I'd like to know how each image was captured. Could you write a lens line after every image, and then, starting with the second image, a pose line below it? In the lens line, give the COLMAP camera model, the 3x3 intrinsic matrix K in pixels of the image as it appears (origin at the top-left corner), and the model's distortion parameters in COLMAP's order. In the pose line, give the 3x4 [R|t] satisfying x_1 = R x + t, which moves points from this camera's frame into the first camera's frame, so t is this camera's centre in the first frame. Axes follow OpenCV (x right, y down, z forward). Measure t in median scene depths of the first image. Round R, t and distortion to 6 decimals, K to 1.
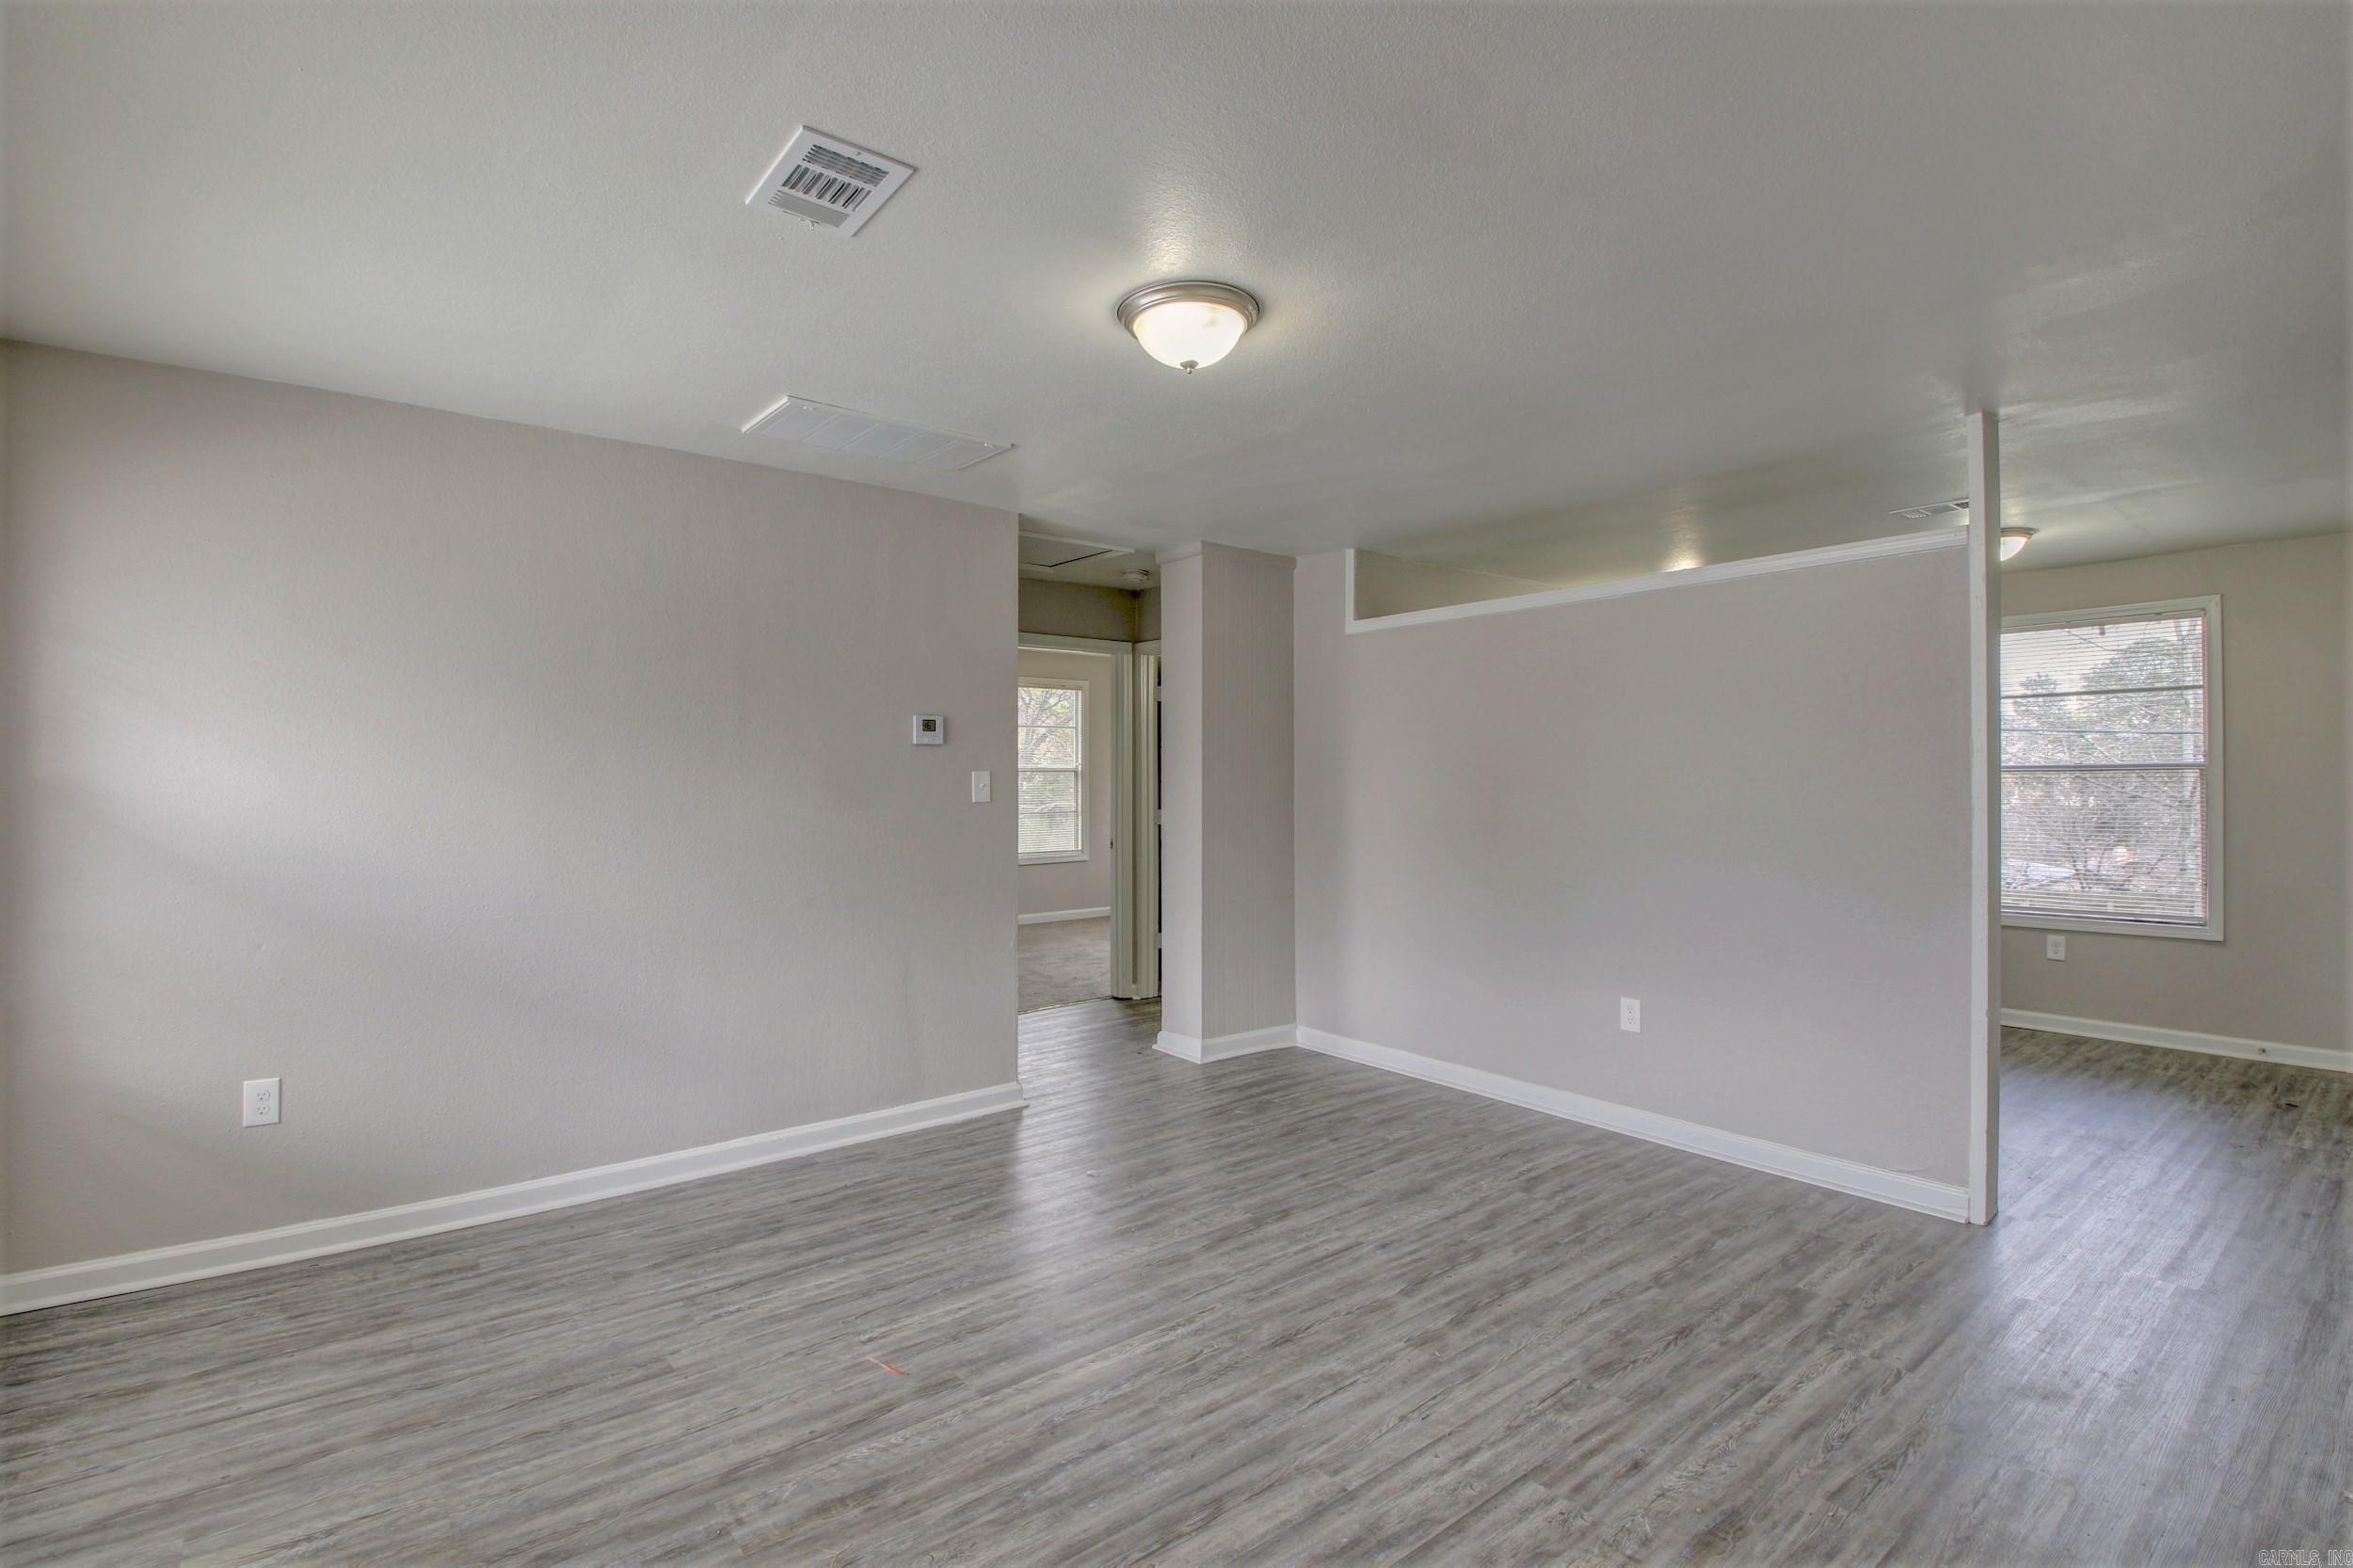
lens RADIAL K [[1071.6, 0, 1173.1], [0, 1071.6, 766.7], [0, 0, 1]] dist [-0.002492, -0.015466]
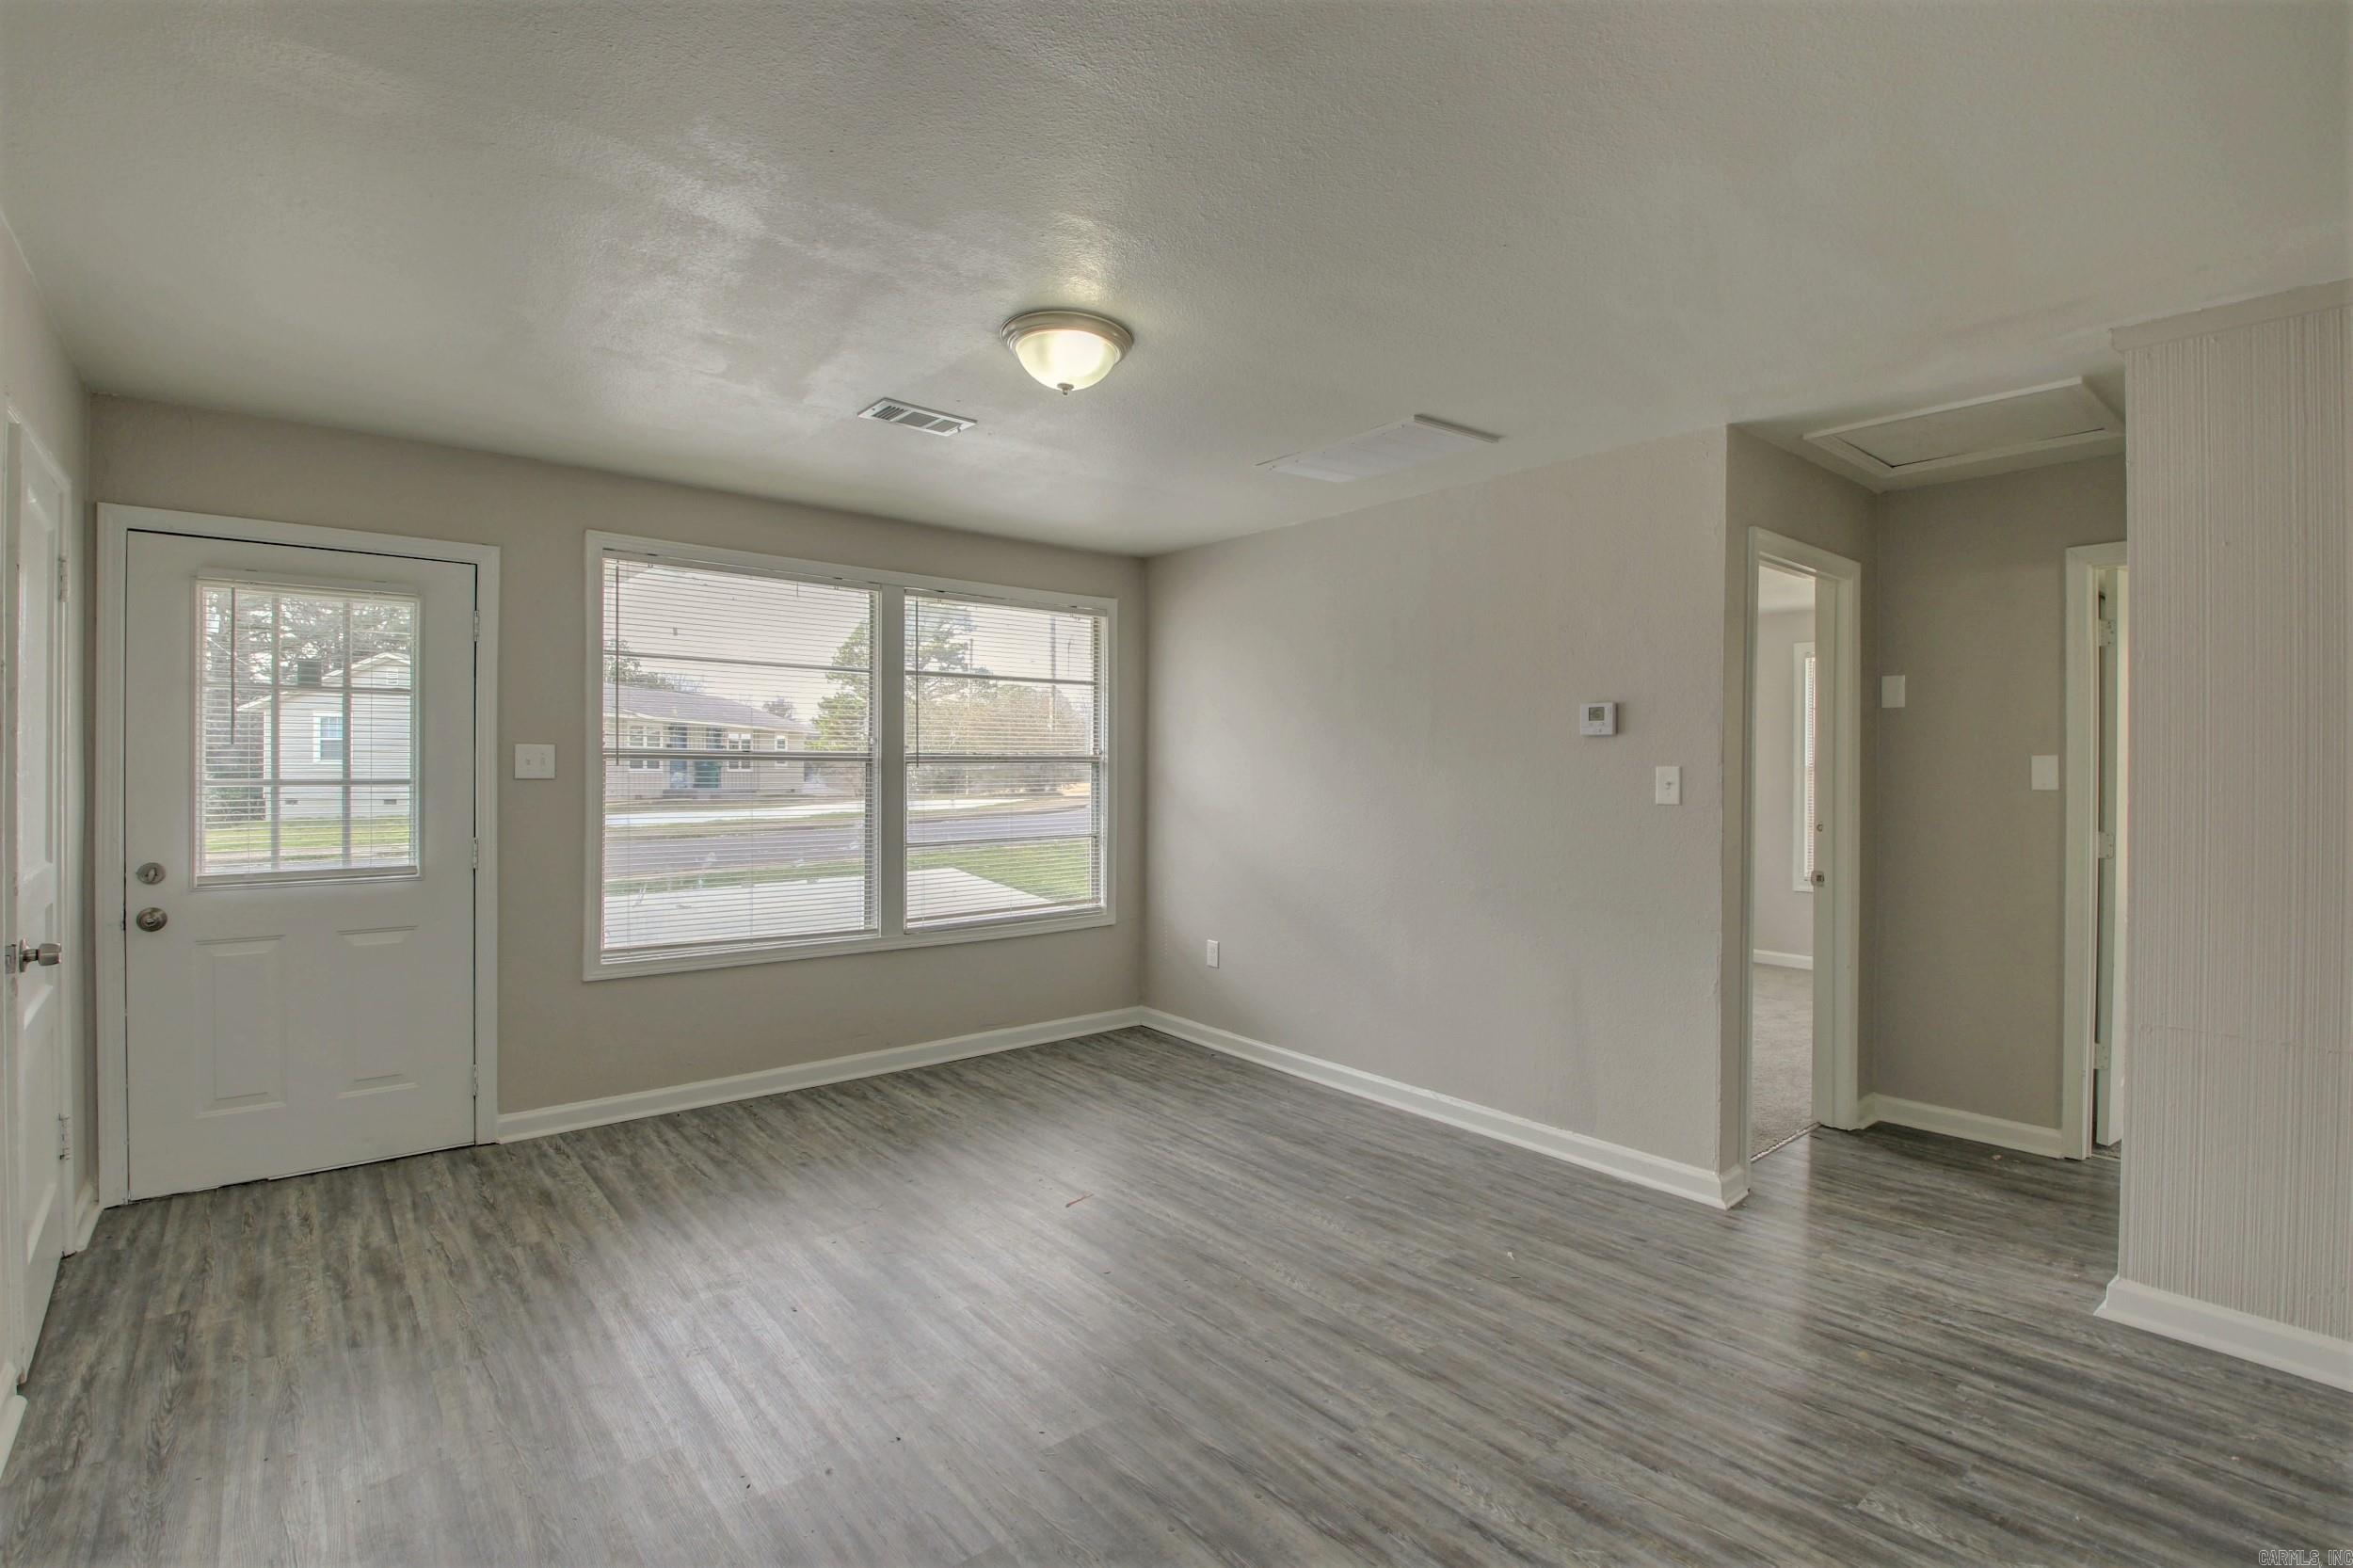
lens RADIAL K [[1071.6, 0, 1173.1], [0, 1071.6, 766.7], [0, 0, 1]] dist [-0.002492, -0.015466]
pose [[0.046174, 0.012217, -0.998859, 0.815125], [-0.002573, 0.999923, 0.012111, -0.006109], [0.998930, 0.002011, 0.046202, 0.786632]]
